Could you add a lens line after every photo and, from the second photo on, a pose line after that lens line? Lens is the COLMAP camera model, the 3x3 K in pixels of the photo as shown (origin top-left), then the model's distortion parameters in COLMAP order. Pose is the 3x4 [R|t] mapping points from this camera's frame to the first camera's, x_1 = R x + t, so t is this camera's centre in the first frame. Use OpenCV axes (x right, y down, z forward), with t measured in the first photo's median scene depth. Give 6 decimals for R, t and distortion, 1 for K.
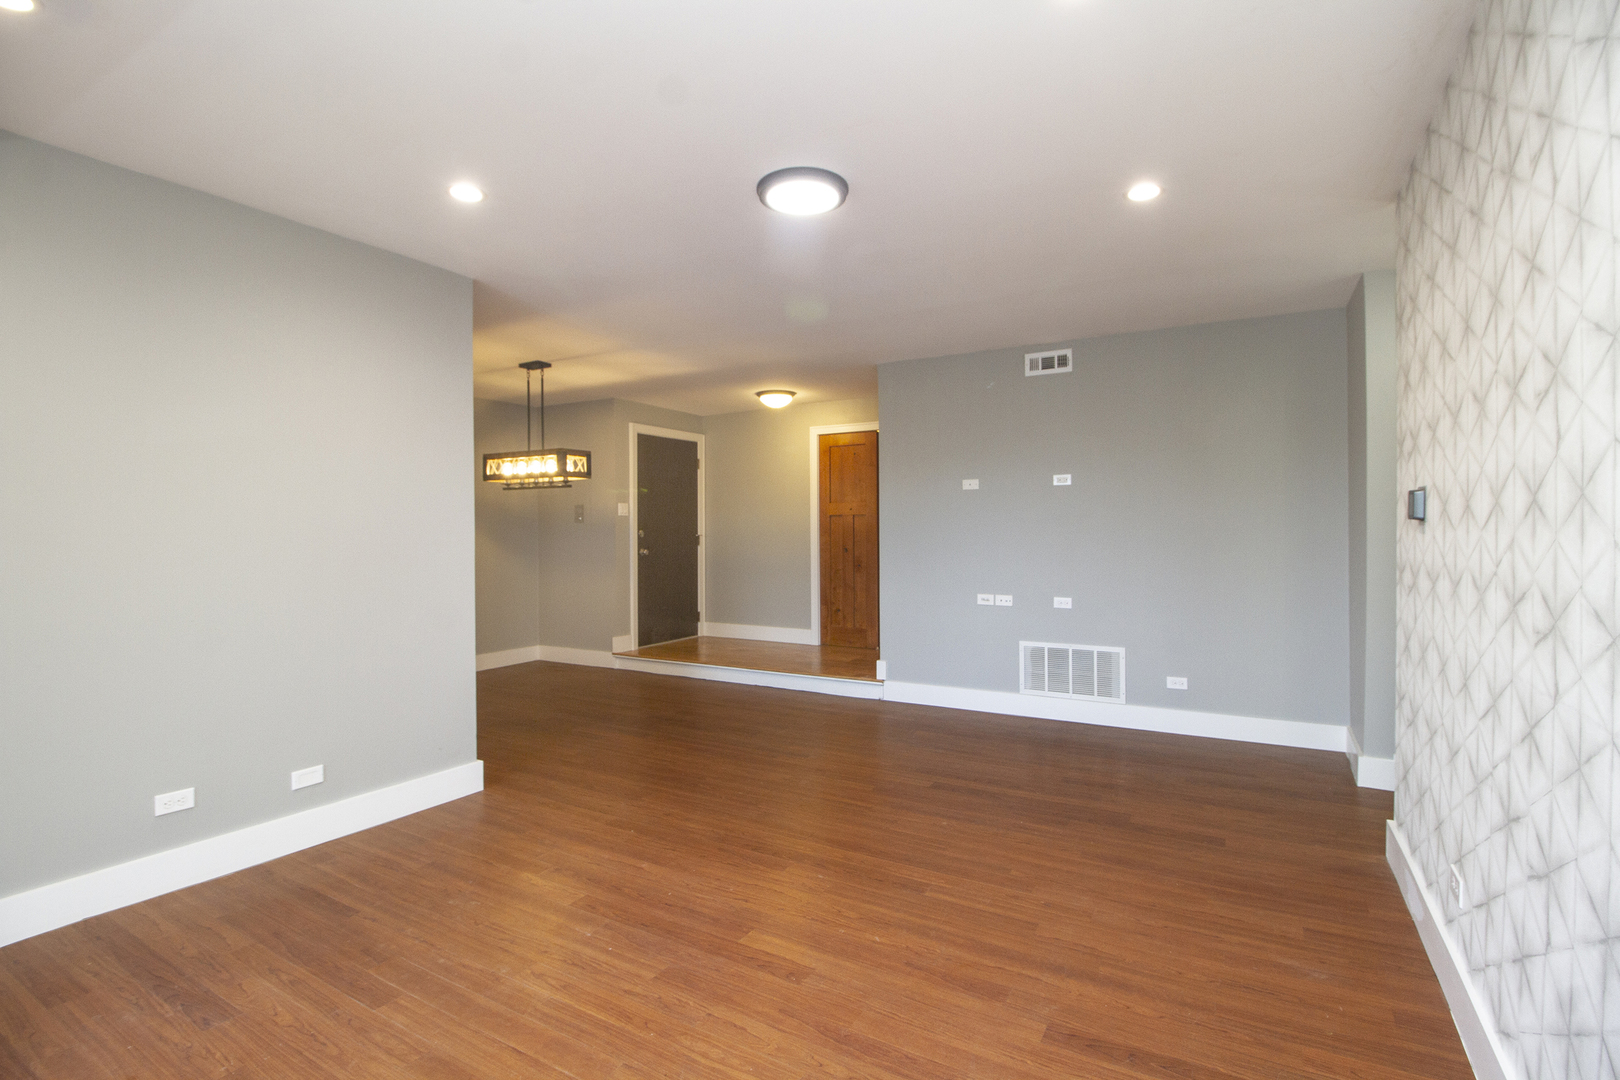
lens RADIAL K [[754.2, 0, 804.1], [0, 754.2, 531.7], [0, 0, 1]] dist [0.001490, 0.000201]
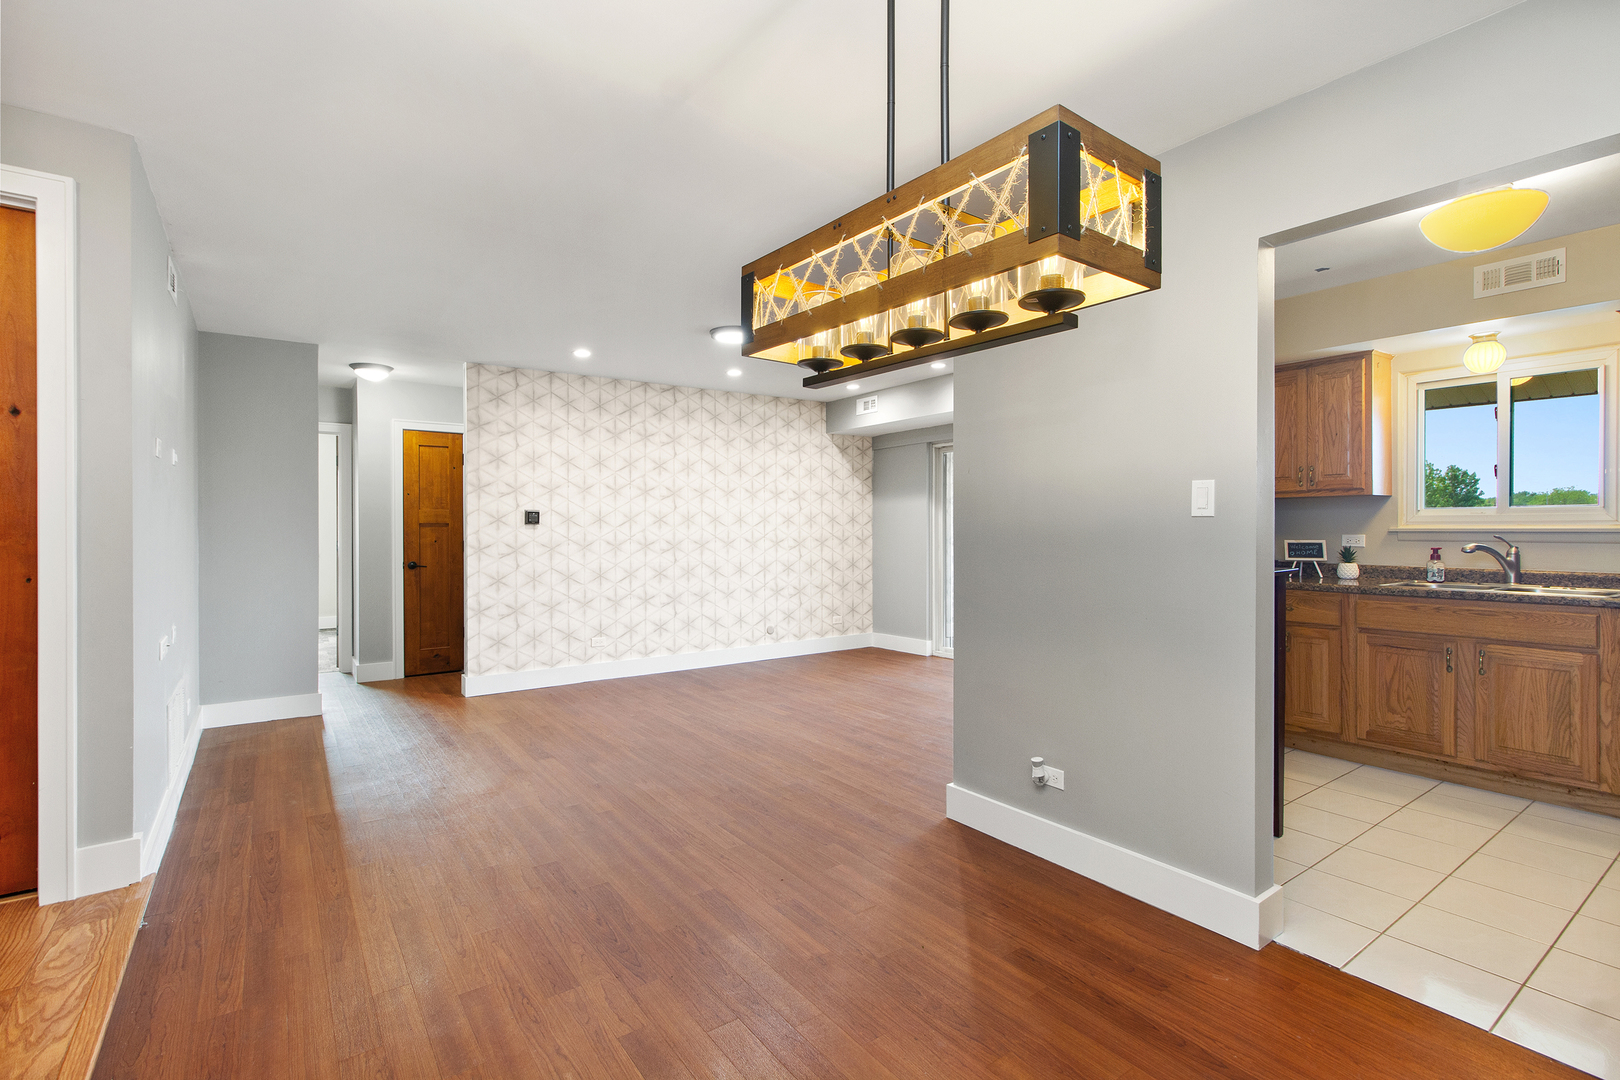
lens RADIAL K [[754.2, 0, 818.0], [0, 754.2, 533.1], [0, 0, 1]] dist [0.001490, 0.000201]
pose [[-0.919574, 0.006054, 0.392870, -0.334541], [0.011195, 0.999879, 0.010796, -0.000521], [-0.392757, 0.014326, -0.919531, 0.982930]]
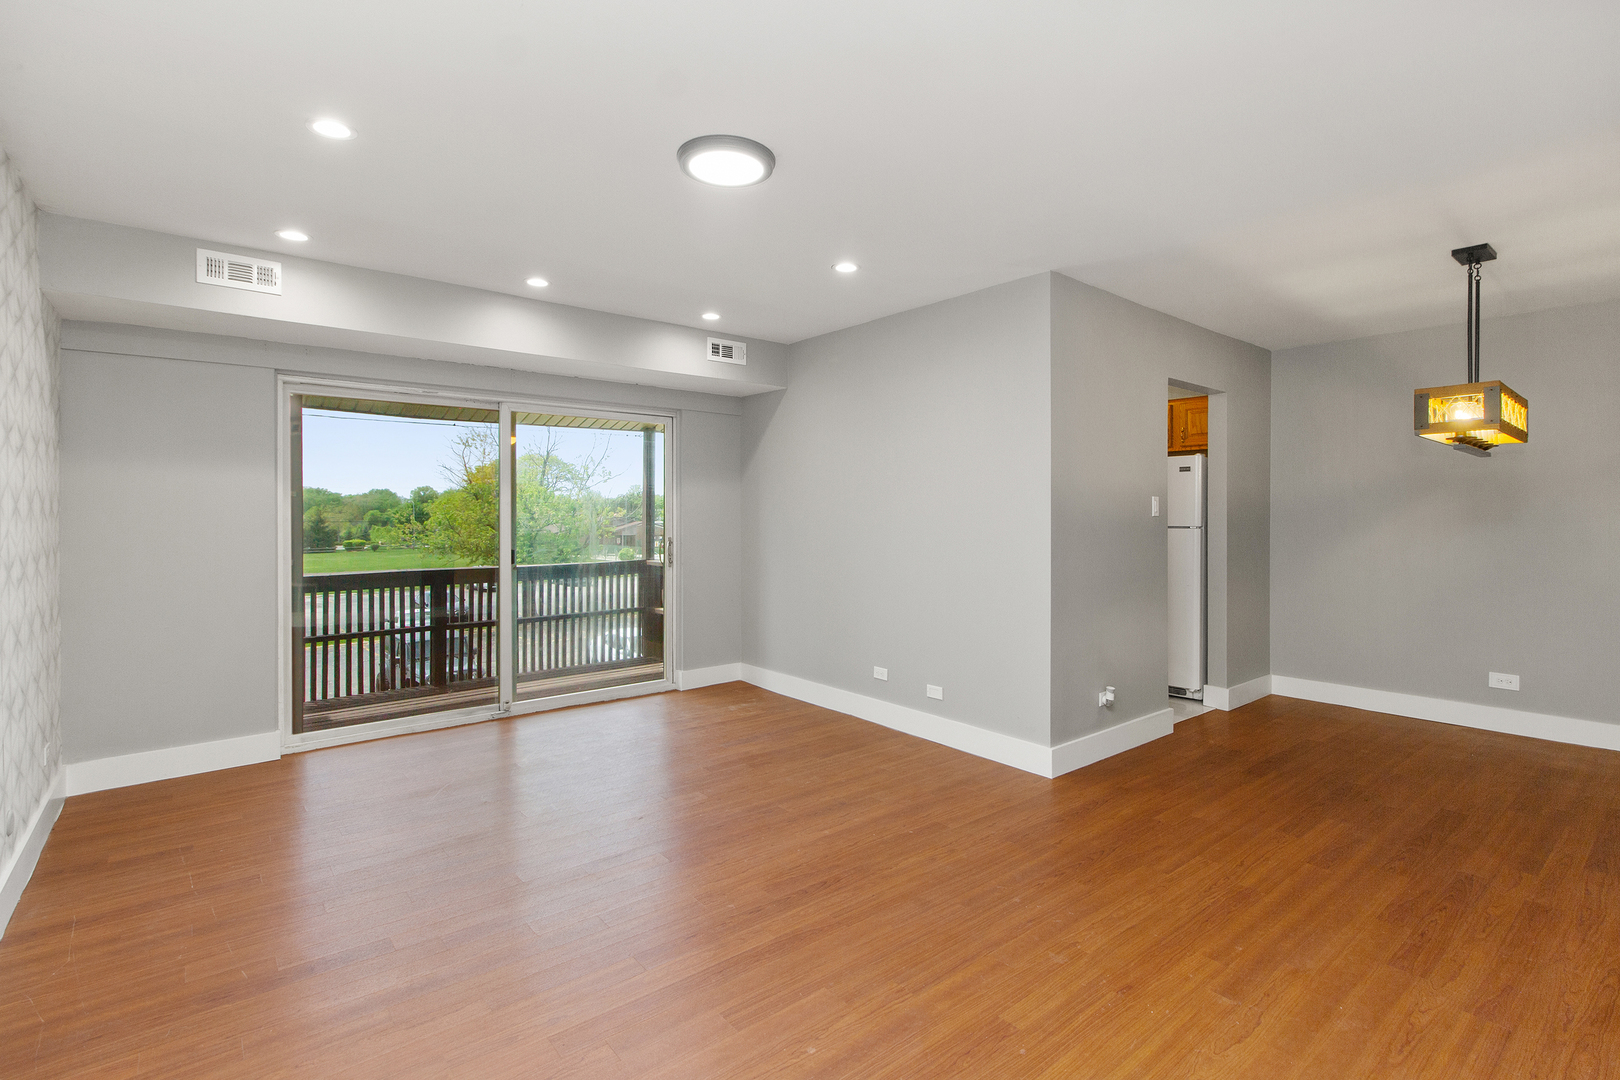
lens RADIAL K [[754.2, 0, 814.4], [0, 754.2, 524.6], [0, 0, 1]] dist [0.001490, 0.000201]
pose [[-0.340002, 0.015286, -0.940301, 0.325331], [-0.001806, 0.999855, 0.016907, -0.005735], [0.940423, 0.007447, -0.339925, 0.549003]]
